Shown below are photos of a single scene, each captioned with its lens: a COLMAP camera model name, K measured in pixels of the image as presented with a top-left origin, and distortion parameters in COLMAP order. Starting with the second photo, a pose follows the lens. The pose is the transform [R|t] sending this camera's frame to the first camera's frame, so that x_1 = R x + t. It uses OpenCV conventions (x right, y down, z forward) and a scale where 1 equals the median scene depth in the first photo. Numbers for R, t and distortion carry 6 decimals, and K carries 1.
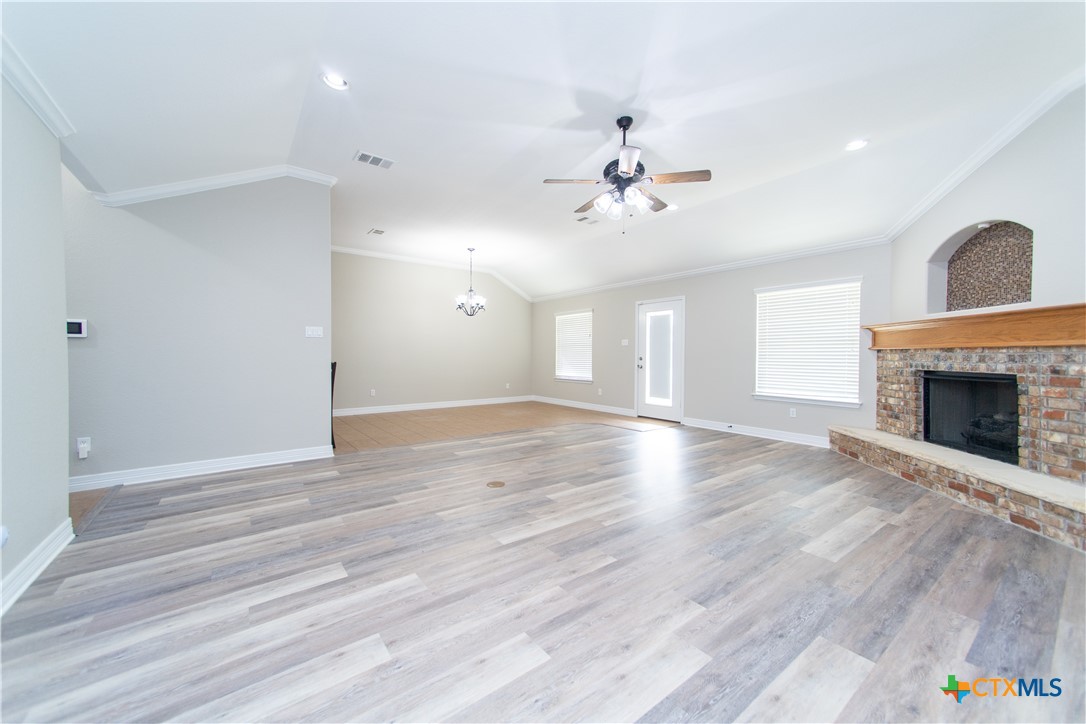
lens RADIAL K [[409.1, 0, 545.2], [0, 409.1, 359.1], [0, 0, 1]] dist [0.013054, 0.008500]
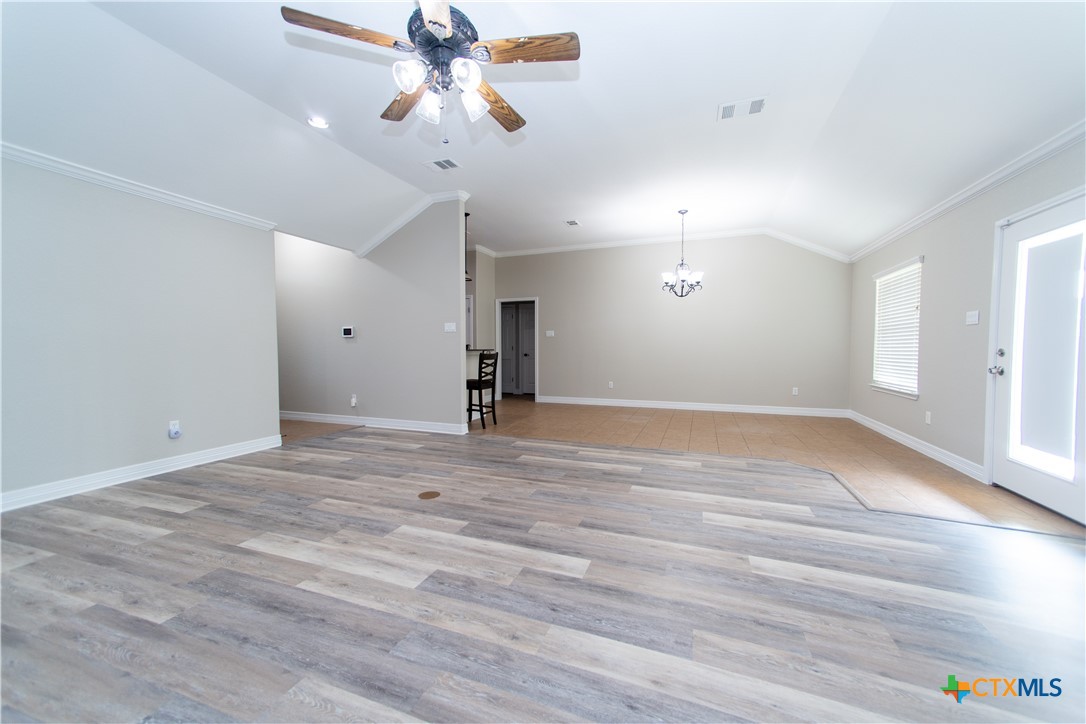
lens RADIAL K [[409.1, 0, 545.2], [0, 409.1, 359.1], [0, 0, 1]] dist [0.013054, 0.008500]
pose [[0.535834, 0.020904, -0.844064, 0.807088], [-0.006759, 0.999768, 0.020469, 0.000025], [0.844296, -0.005263, 0.535851, 0.819063]]
